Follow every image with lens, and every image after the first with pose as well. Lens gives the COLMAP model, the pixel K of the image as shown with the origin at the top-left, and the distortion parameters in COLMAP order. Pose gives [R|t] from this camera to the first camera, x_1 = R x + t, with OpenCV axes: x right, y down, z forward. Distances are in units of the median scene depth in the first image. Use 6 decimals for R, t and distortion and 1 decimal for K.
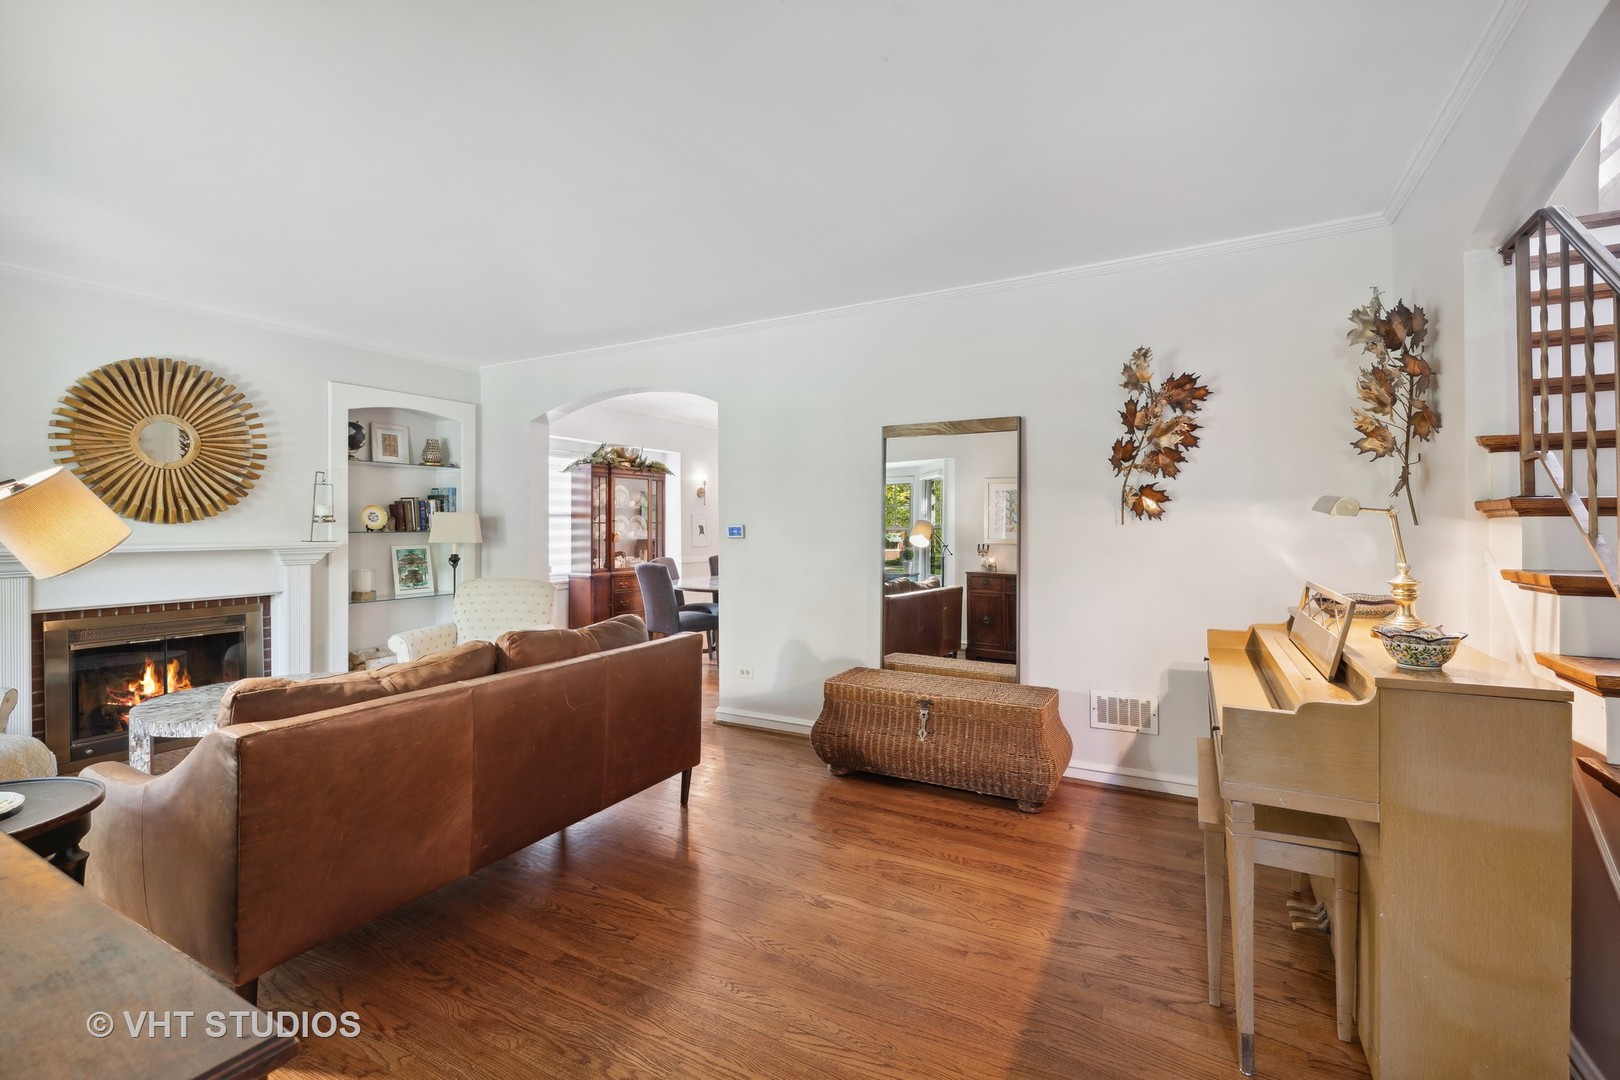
lens RADIAL K [[693.2, 0, 810.0], [0, 693.2, 531.3], [0, 0, 1]] dist [-0.000978, -0.000678]
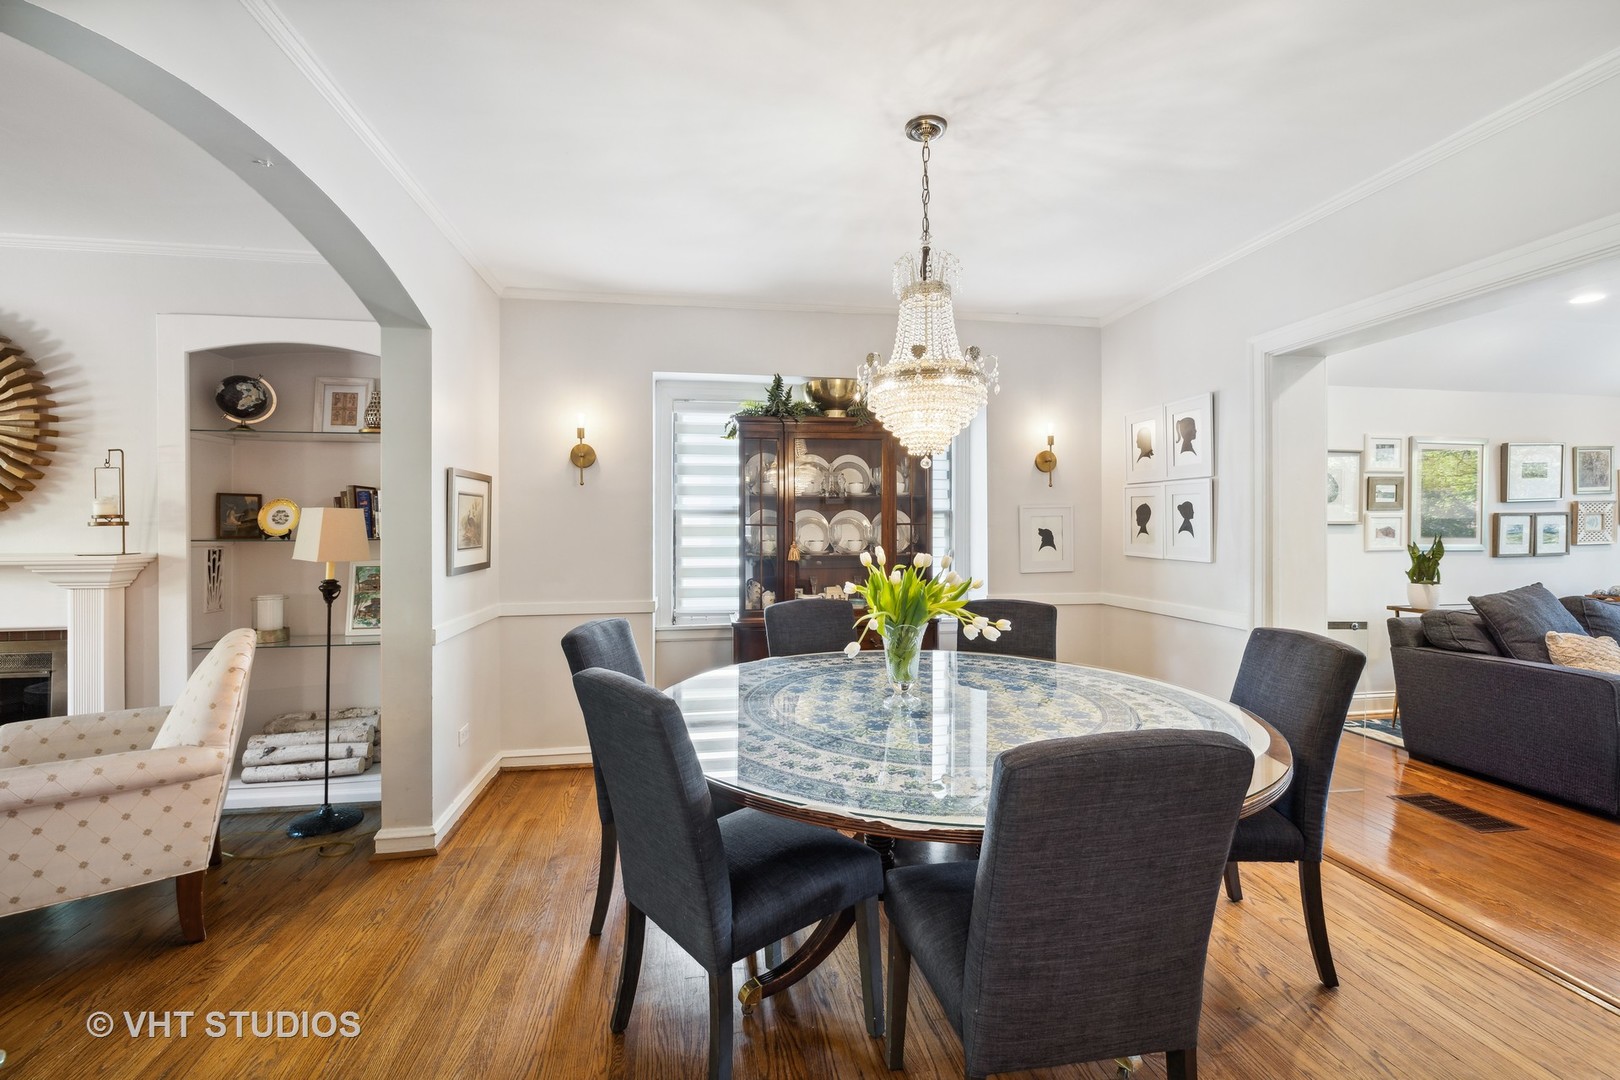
lens RADIAL K [[693.2, 0, 812.1], [0, 693.2, 534.9], [0, 0, 1]] dist [-0.000978, -0.000678]
pose [[0.629289, 0.008954, -0.777119, 0.189172], [-0.005698, 0.999960, 0.006908, -0.010691], [0.777150, 0.000081, 0.629315, 0.923791]]
